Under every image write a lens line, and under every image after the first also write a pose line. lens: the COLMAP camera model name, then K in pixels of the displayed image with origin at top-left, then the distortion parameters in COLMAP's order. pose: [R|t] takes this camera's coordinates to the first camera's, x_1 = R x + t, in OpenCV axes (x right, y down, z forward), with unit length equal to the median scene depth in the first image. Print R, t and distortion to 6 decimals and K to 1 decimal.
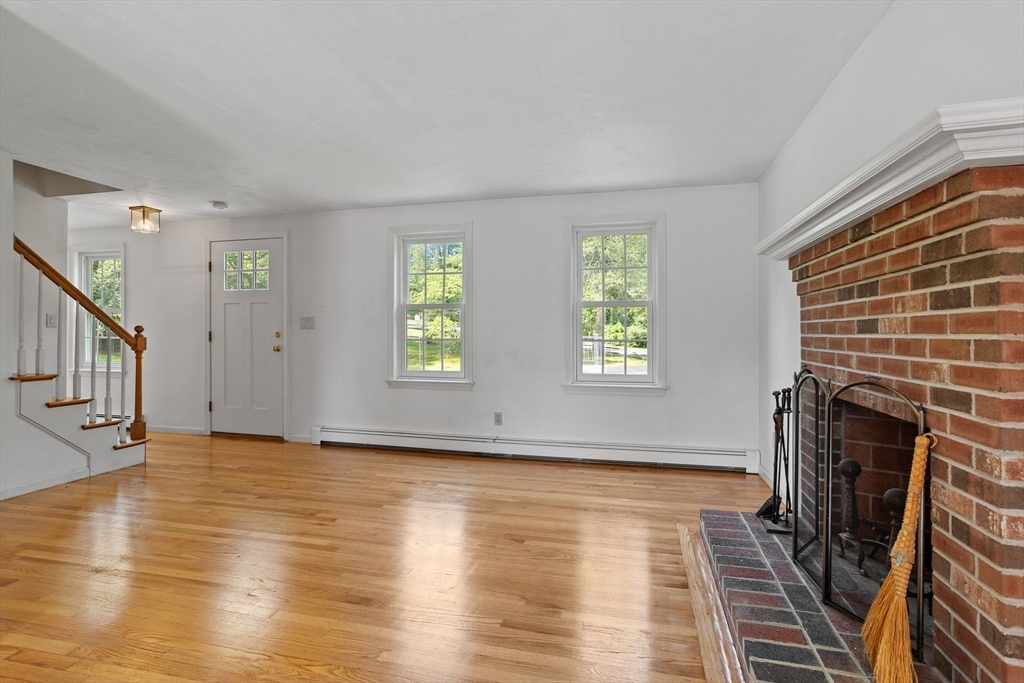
lens RADIAL K [[502.9, 0, 509.0], [0, 502.9, 327.9], [0, 0, 1]] dist [-0.030379, 0.028029]
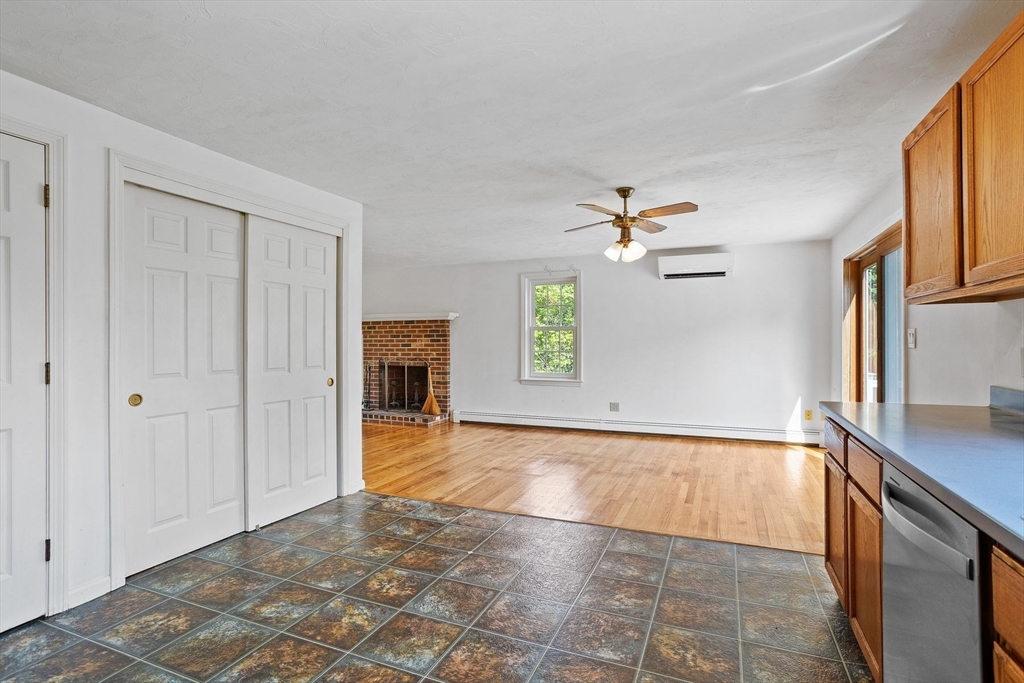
lens RADIAL K [[502.9, 0, 509.0], [0, 502.9, 327.9], [0, 0, 1]] dist [-0.030379, 0.028029]
pose [[0.148402, 0.027577, 0.988543, -1.887109], [-0.002707, 0.999619, -0.027480, -0.020101], [-0.988923, 0.001402, 0.148420, -0.247955]]
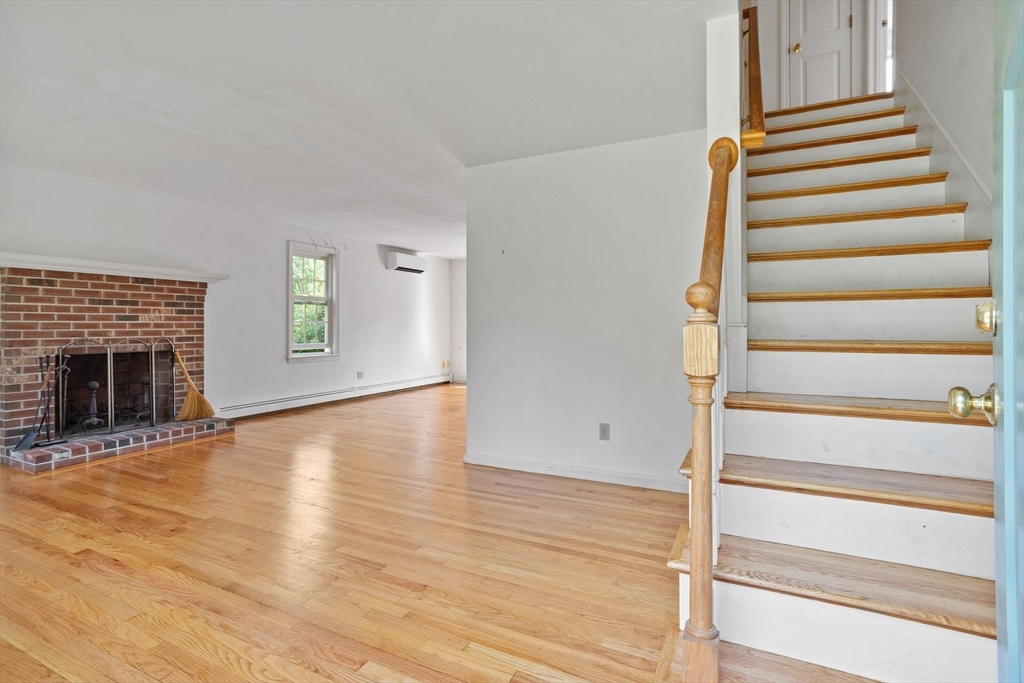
lens RADIAL K [[502.9, 0, 509.0], [0, 502.9, 327.9], [0, 0, 1]] dist [-0.030379, 0.028029]
pose [[-0.979338, -0.003901, 0.202194, -0.957406], [-0.004678, 0.999983, -0.003364, 0.027011], [-0.202178, -0.004240, -0.979340, 1.804535]]
